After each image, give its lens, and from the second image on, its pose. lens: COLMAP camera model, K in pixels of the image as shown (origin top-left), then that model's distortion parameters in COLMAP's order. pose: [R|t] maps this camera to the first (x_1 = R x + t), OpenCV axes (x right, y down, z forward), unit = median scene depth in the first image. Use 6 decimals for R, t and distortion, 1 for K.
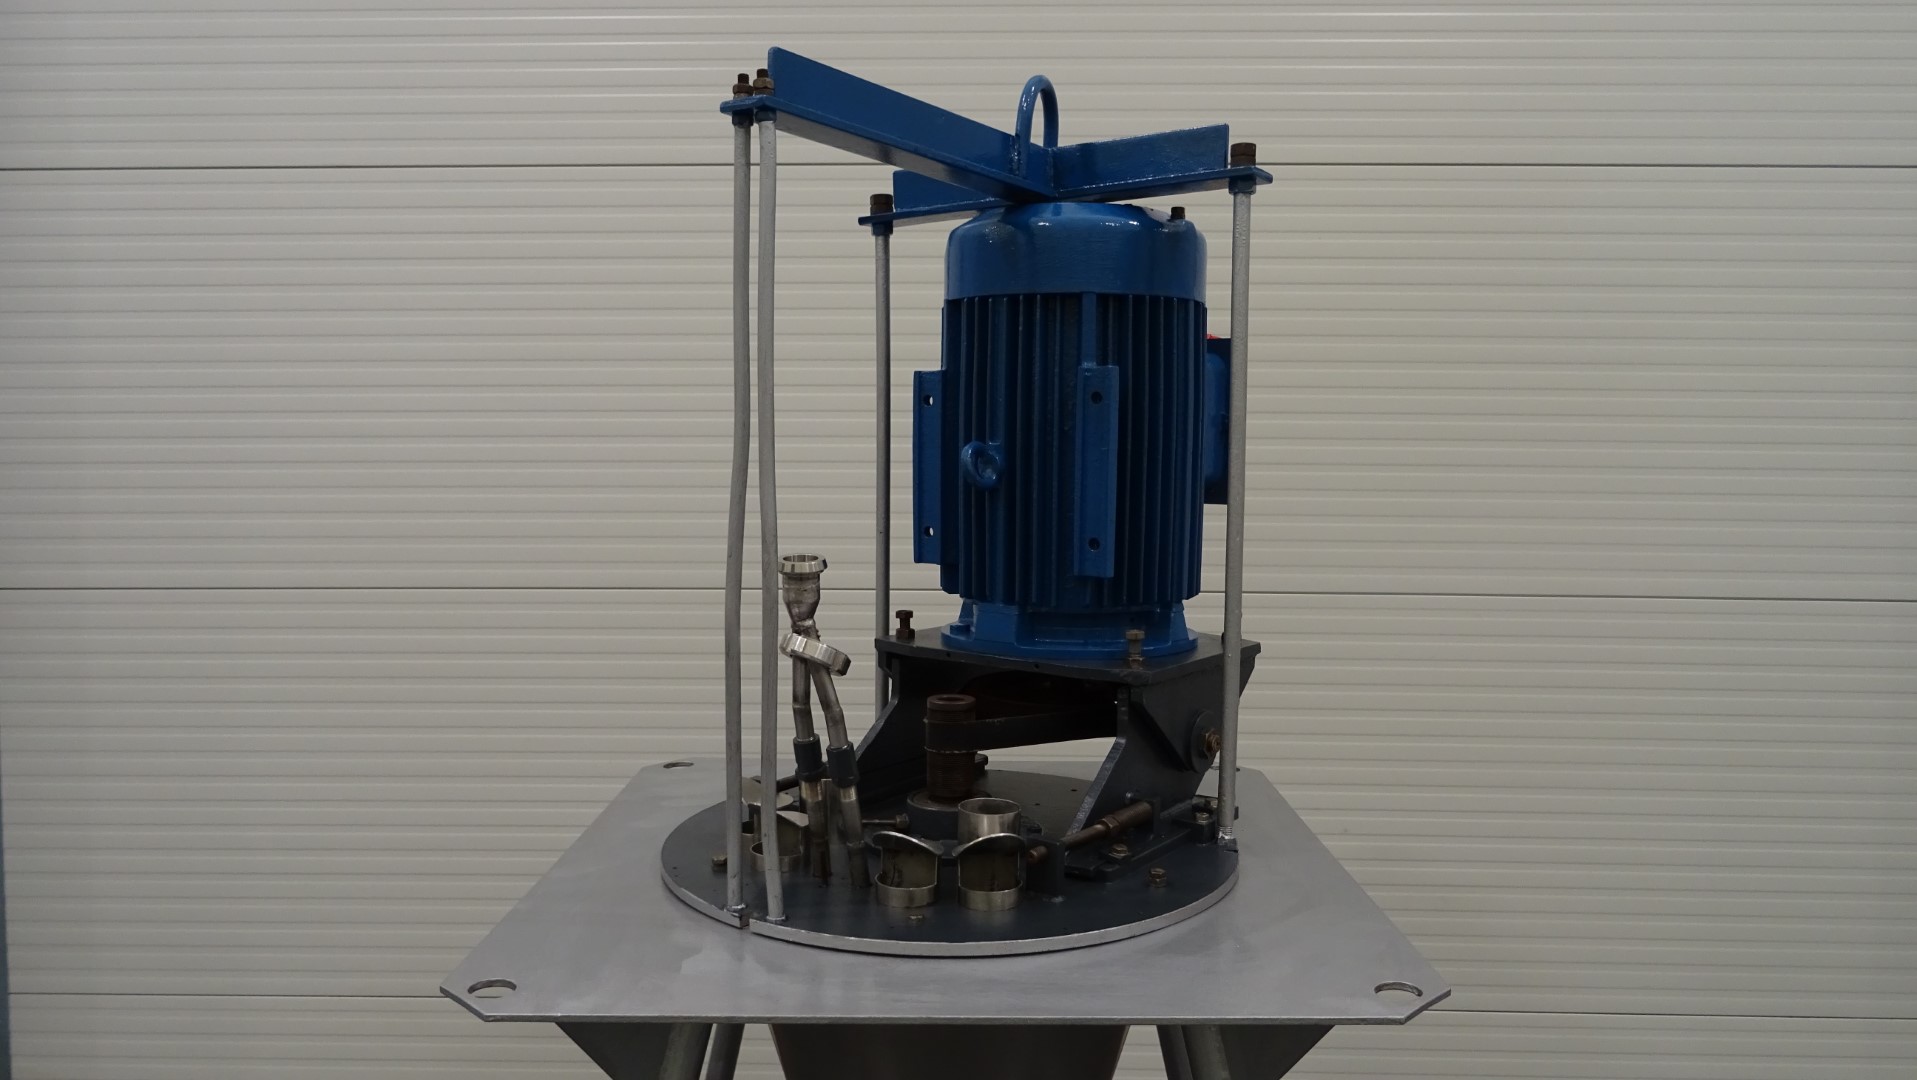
lens RADIAL K [[1372.1, 0, 962.8], [0, 1372.1, 541.1], [0, 0, 1]] dist [0.021935, -0.000816]
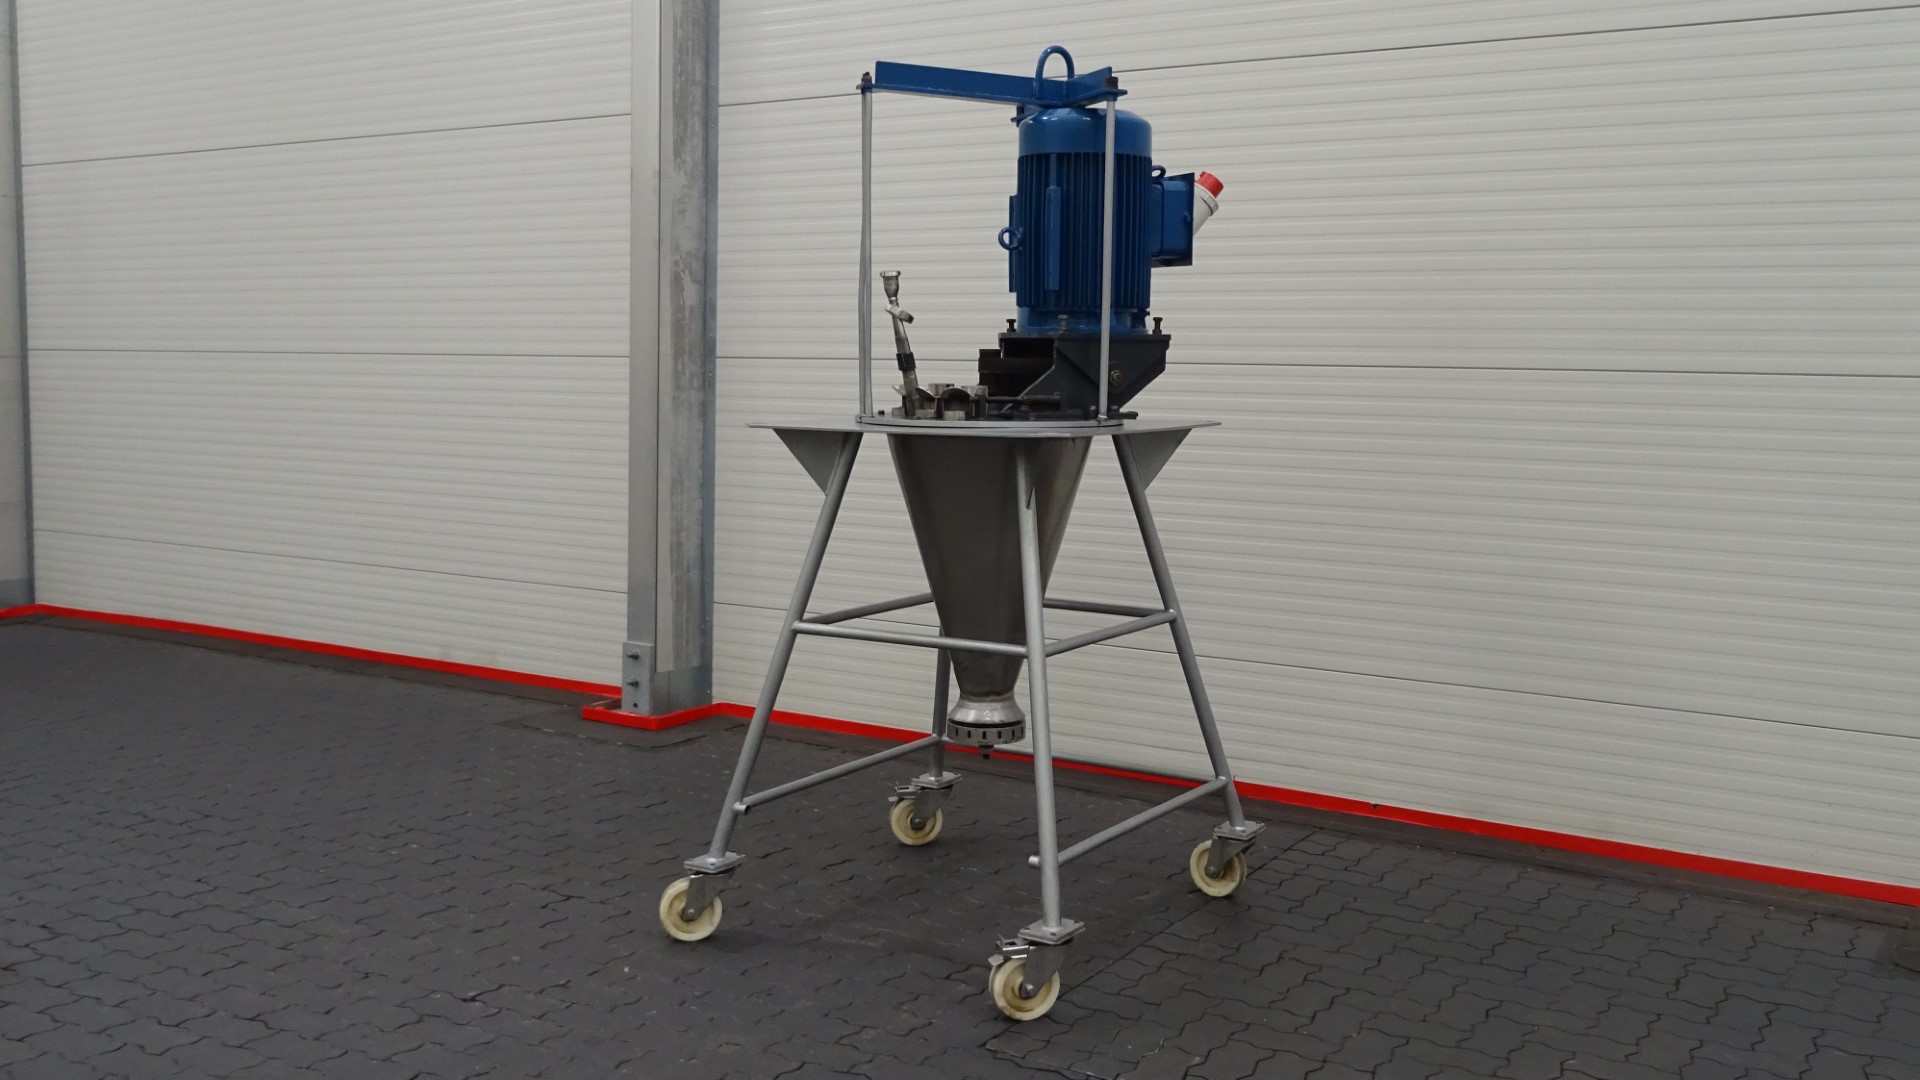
lens RADIAL K [[1374.2, 0, 964.3], [0, 1374.2, 541.1], [0, 0, 1]] dist [0.021935, -0.000816]
pose [[0.880273, 0.082047, -0.467320, 1.019271], [-0.038859, 0.994093, 0.101333, 0.203683], [0.472874, -0.071041, 0.878262, -0.969952]]
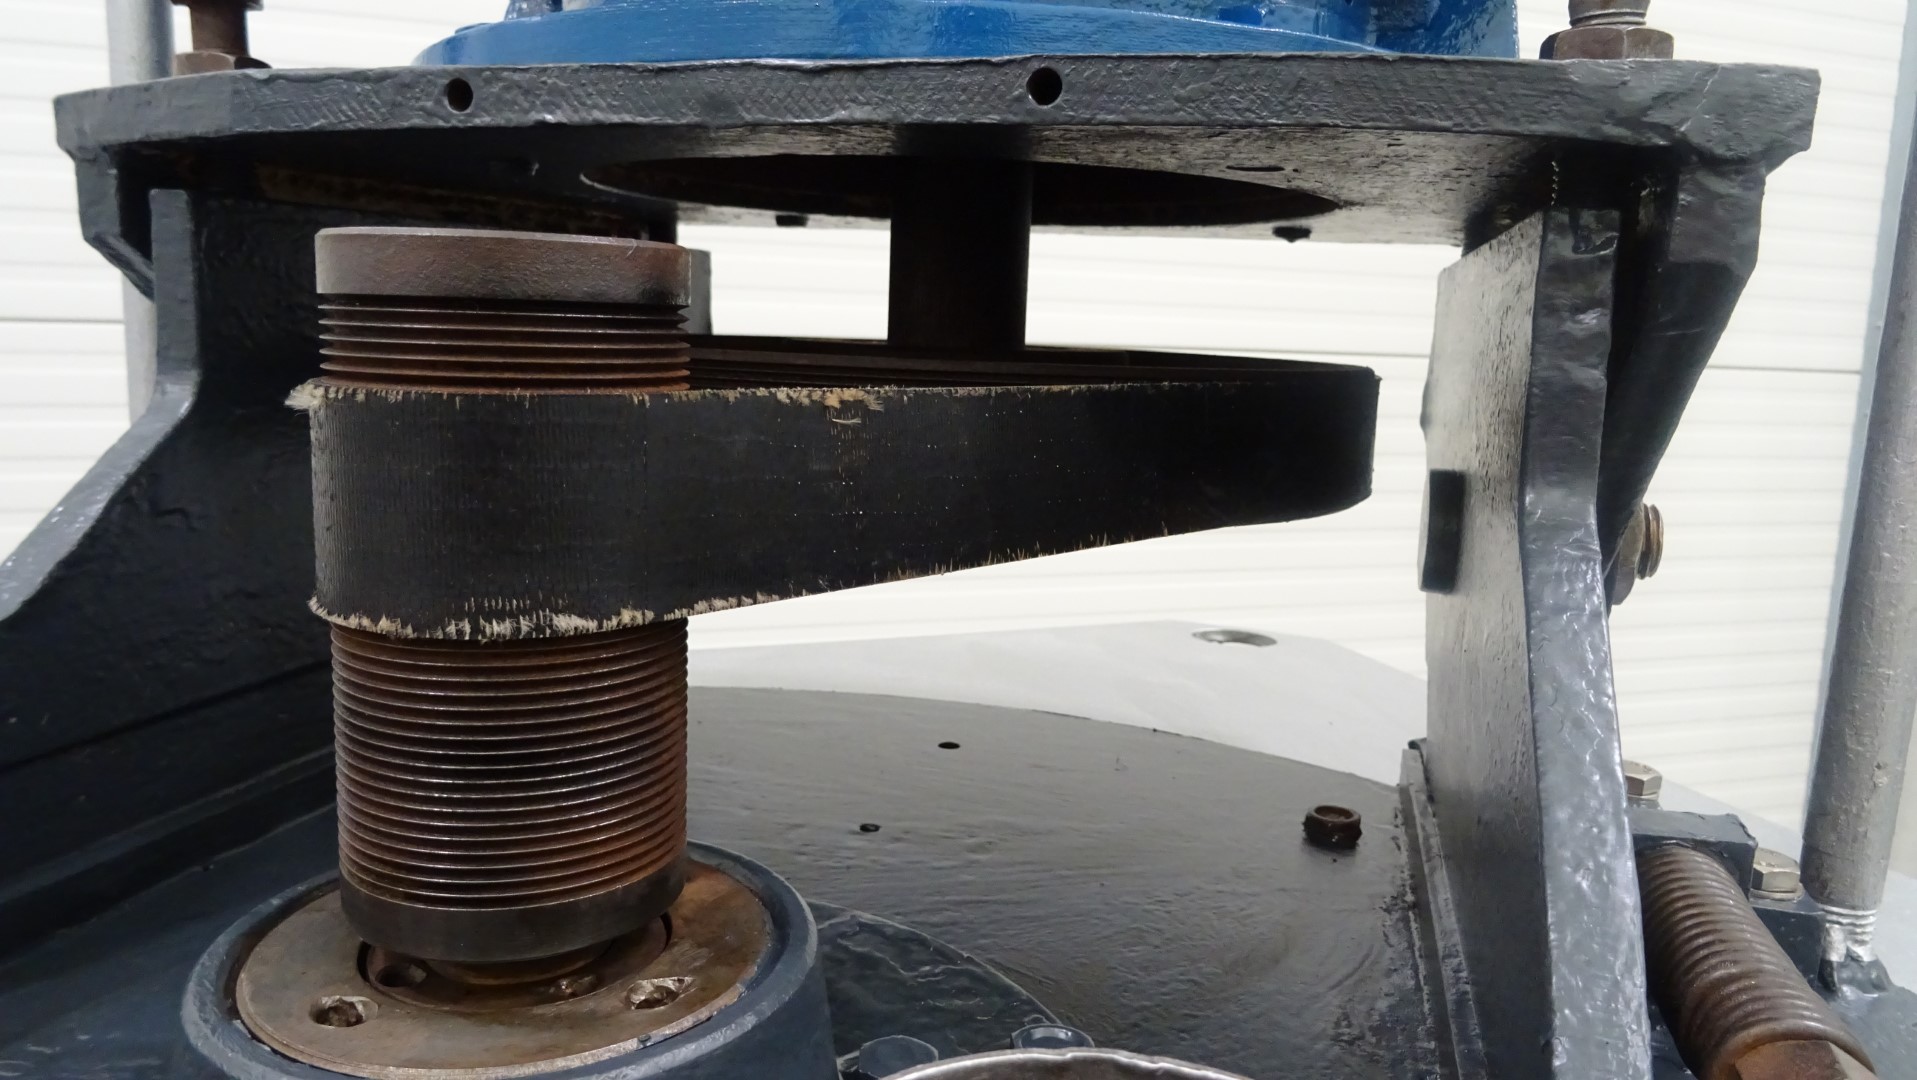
lens RADIAL K [[1372.1, 0, 962.8], [0, 1372.1, 541.1], [0, 0, 1]] dist [0.021935, -0.000816]
pose [[0.935269, -0.035126, 0.352190, -0.015289], [-0.001926, 0.994543, 0.104305, 0.128662], [-0.353932, -0.098232, 0.930098, 0.851907]]
